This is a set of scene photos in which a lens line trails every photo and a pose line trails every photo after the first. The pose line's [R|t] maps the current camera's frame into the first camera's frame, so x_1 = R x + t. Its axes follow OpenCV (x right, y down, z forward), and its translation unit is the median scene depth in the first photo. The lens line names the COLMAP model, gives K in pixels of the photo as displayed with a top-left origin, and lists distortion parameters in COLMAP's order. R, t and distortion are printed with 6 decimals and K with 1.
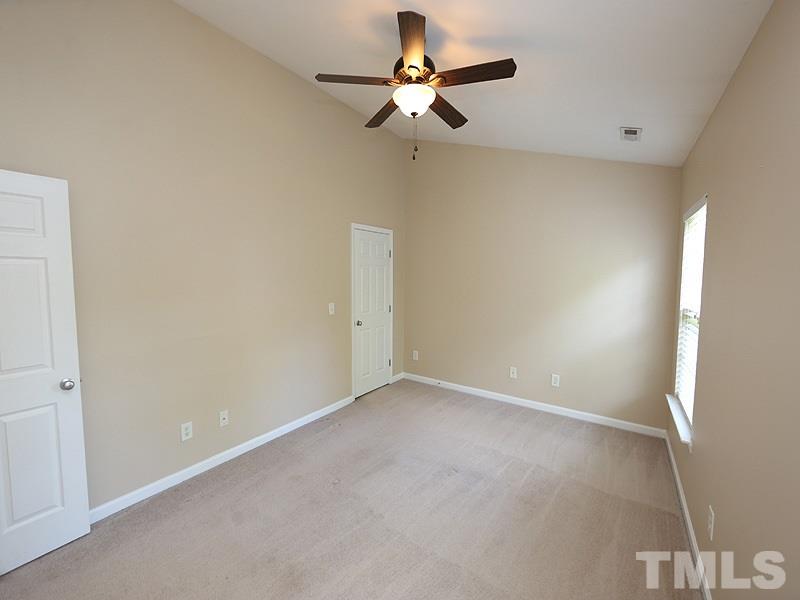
lens RADIAL K [[313.8, 0, 396.3], [0, 313.8, 301.3], [0, 0, 1]] dist [-0.000909, 0.000072]
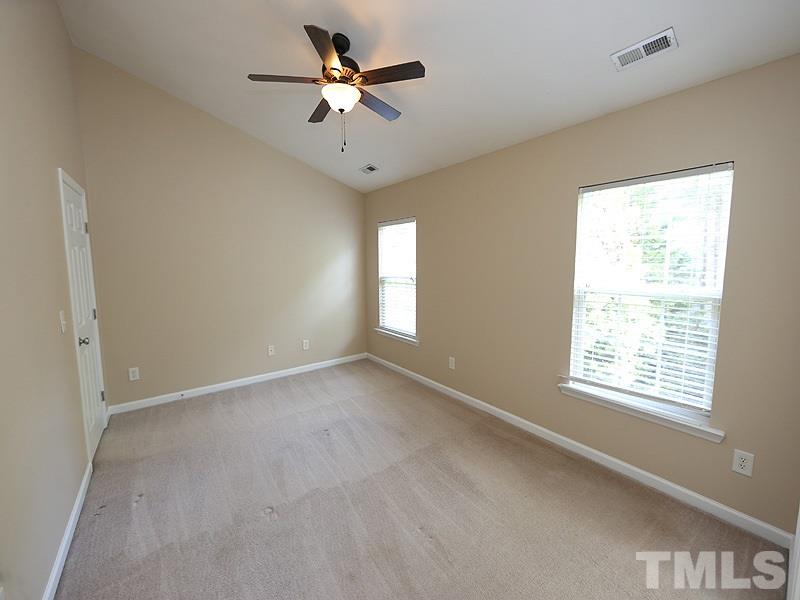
lens RADIAL K [[313.8, 0, 397.8], [0, 313.8, 300.1], [0, 0, 1]] dist [-0.000909, 0.000072]
pose [[0.301903, -0.124354, 0.945193, -0.536840], [0.092554, 0.990596, 0.100765, -0.012724], [-0.948835, 0.057060, 0.310573, 0.266177]]
